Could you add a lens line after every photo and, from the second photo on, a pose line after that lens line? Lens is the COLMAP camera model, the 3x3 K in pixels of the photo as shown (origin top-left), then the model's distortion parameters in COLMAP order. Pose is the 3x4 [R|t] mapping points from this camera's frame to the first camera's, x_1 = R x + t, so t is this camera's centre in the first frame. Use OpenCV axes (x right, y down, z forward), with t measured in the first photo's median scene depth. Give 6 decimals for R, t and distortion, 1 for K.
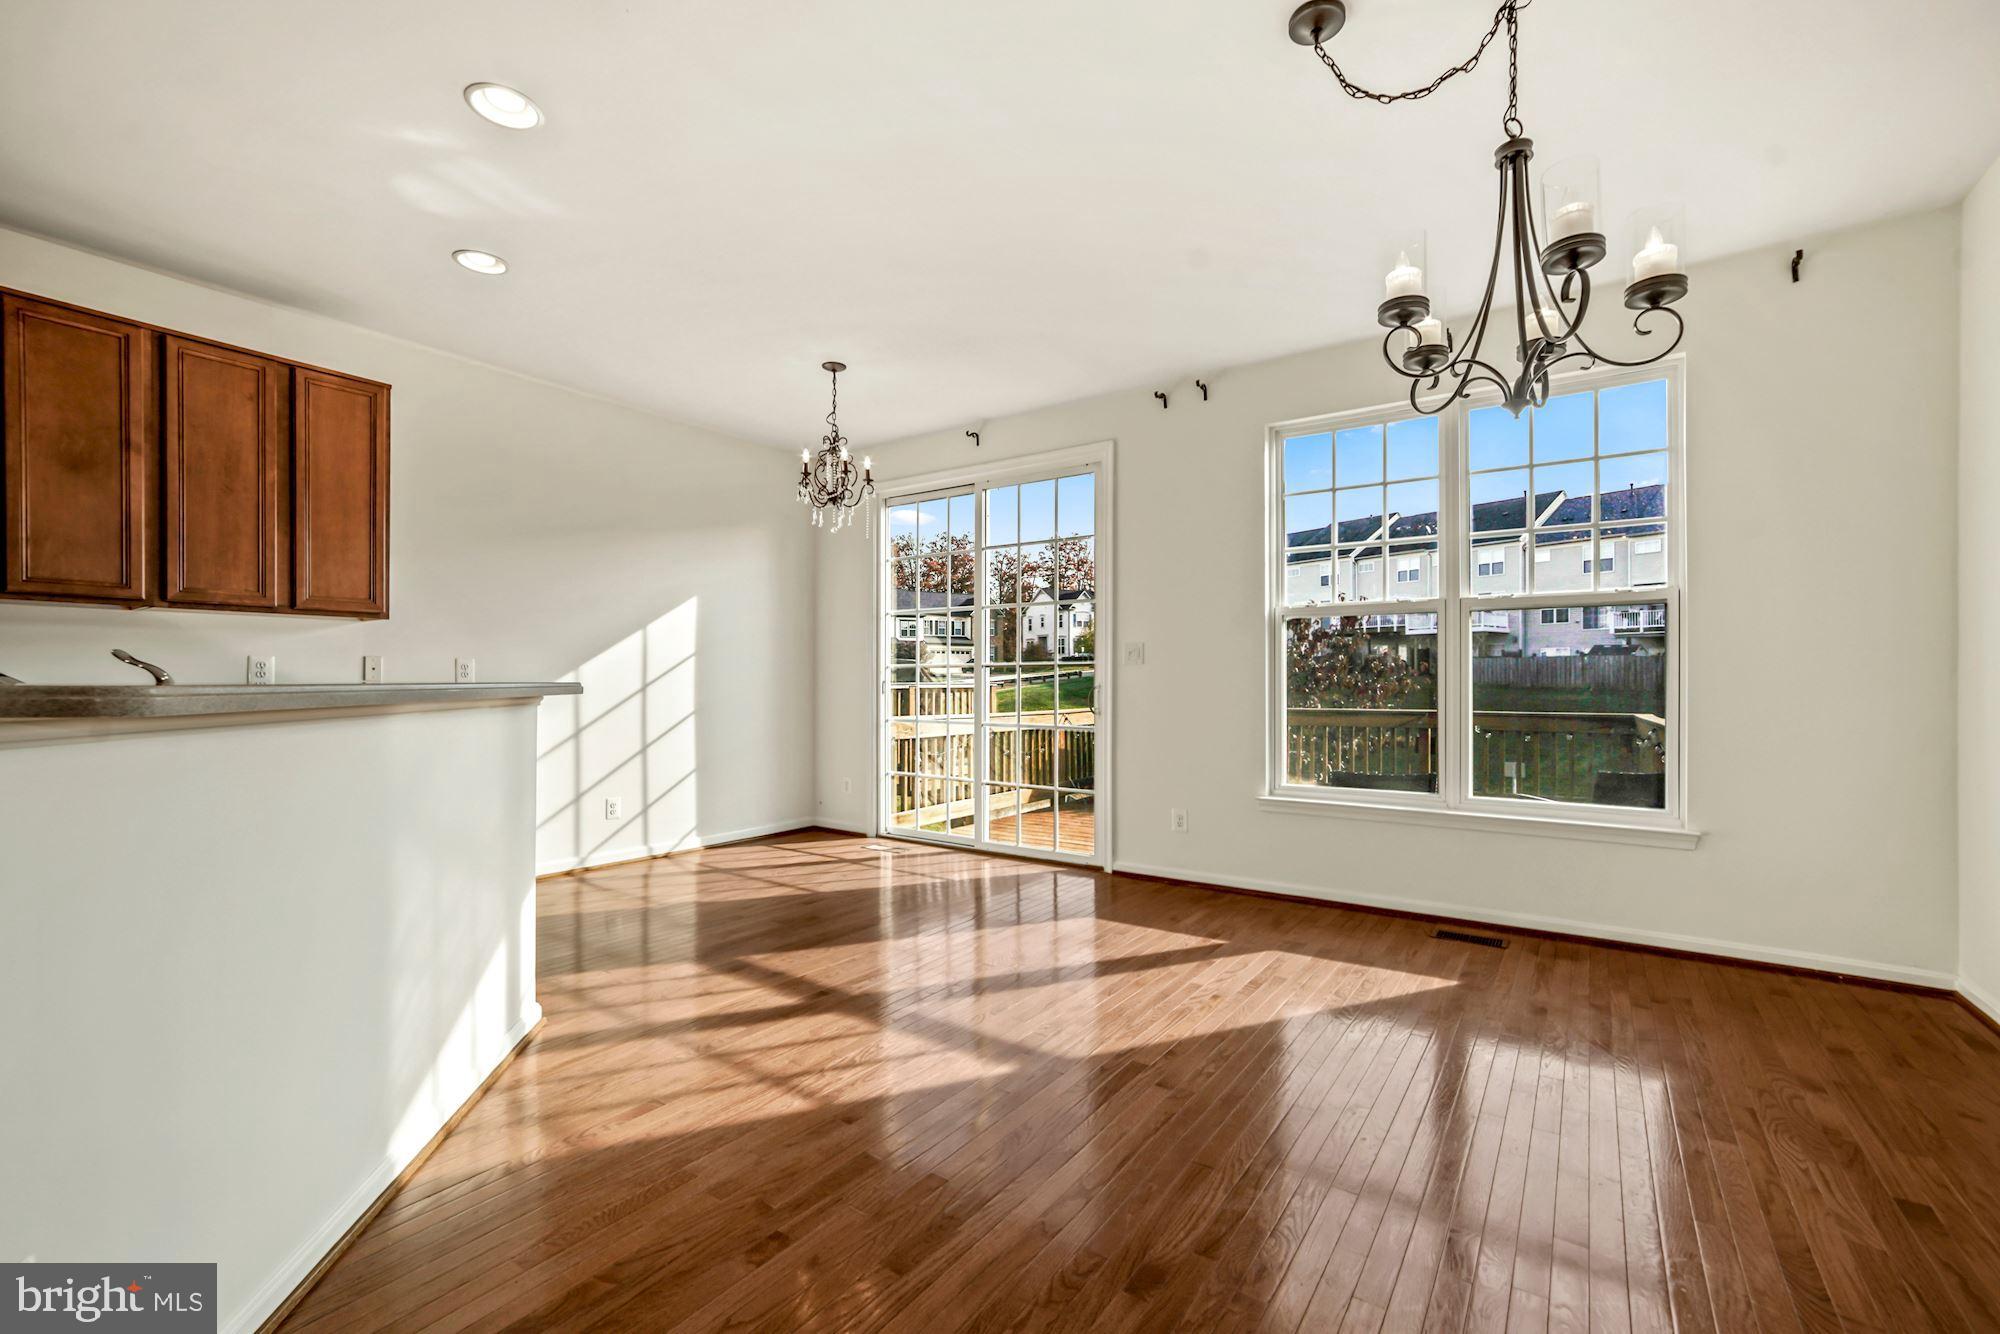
lens RADIAL K [[847.8, 0, 1012.4], [0, 847.8, 709.8], [0, 0, 1]] dist [-0.083722, 0.025229]
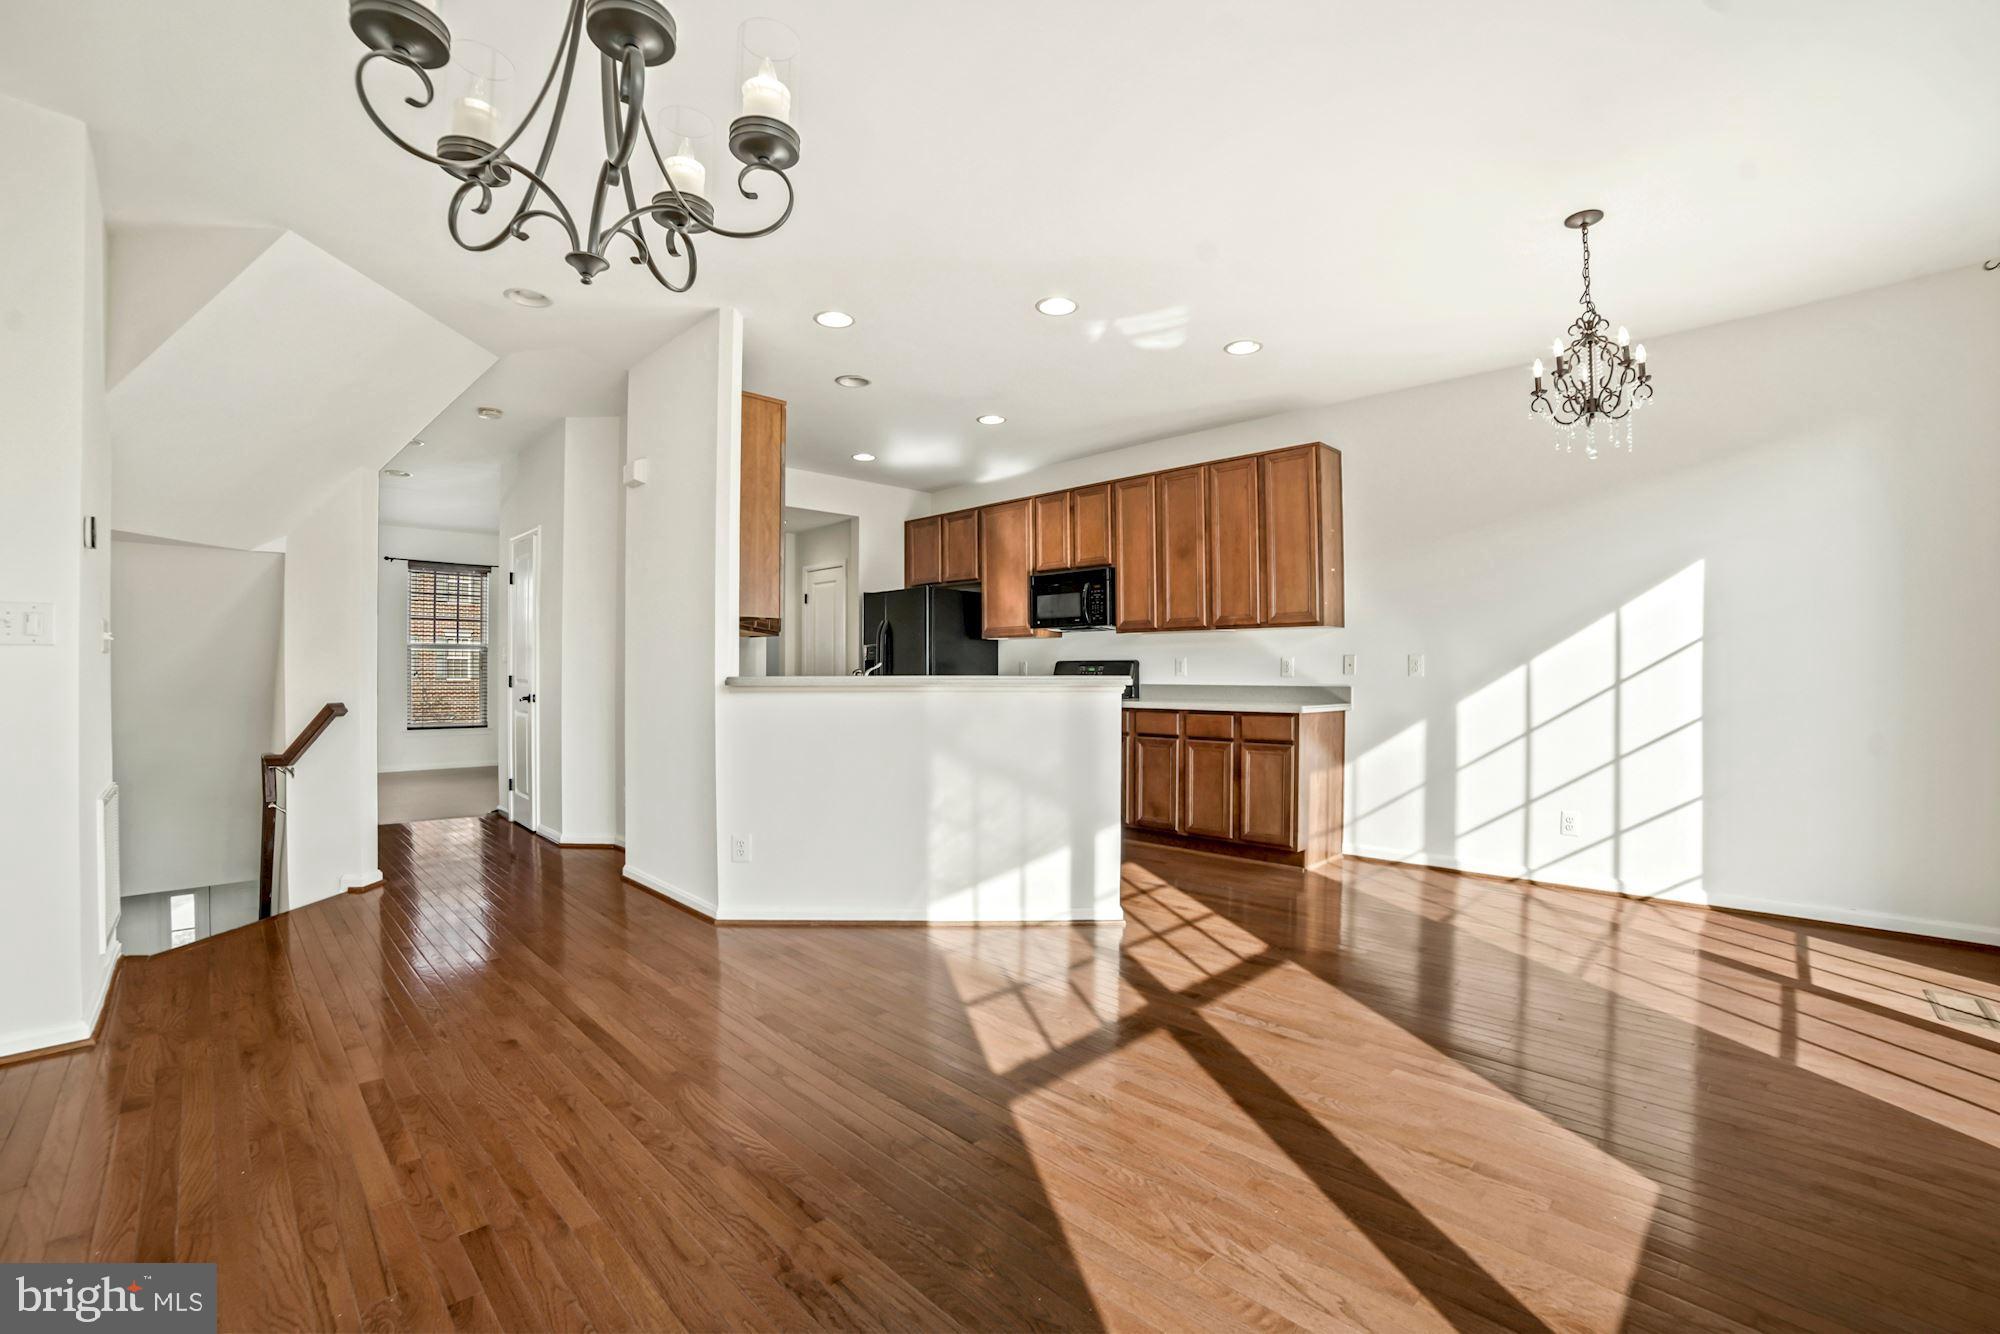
lens RADIAL K [[856.6, 0, 1004.4], [0, 856.6, 678.8], [0, 0, 1]] dist [-0.069721, -0.000128]
pose [[-0.189514, -0.001252, -0.981877, 0.537097], [-0.035450, 0.999356, 0.005568, -0.016630], [0.981238, 0.035863, -0.189436, 0.663041]]
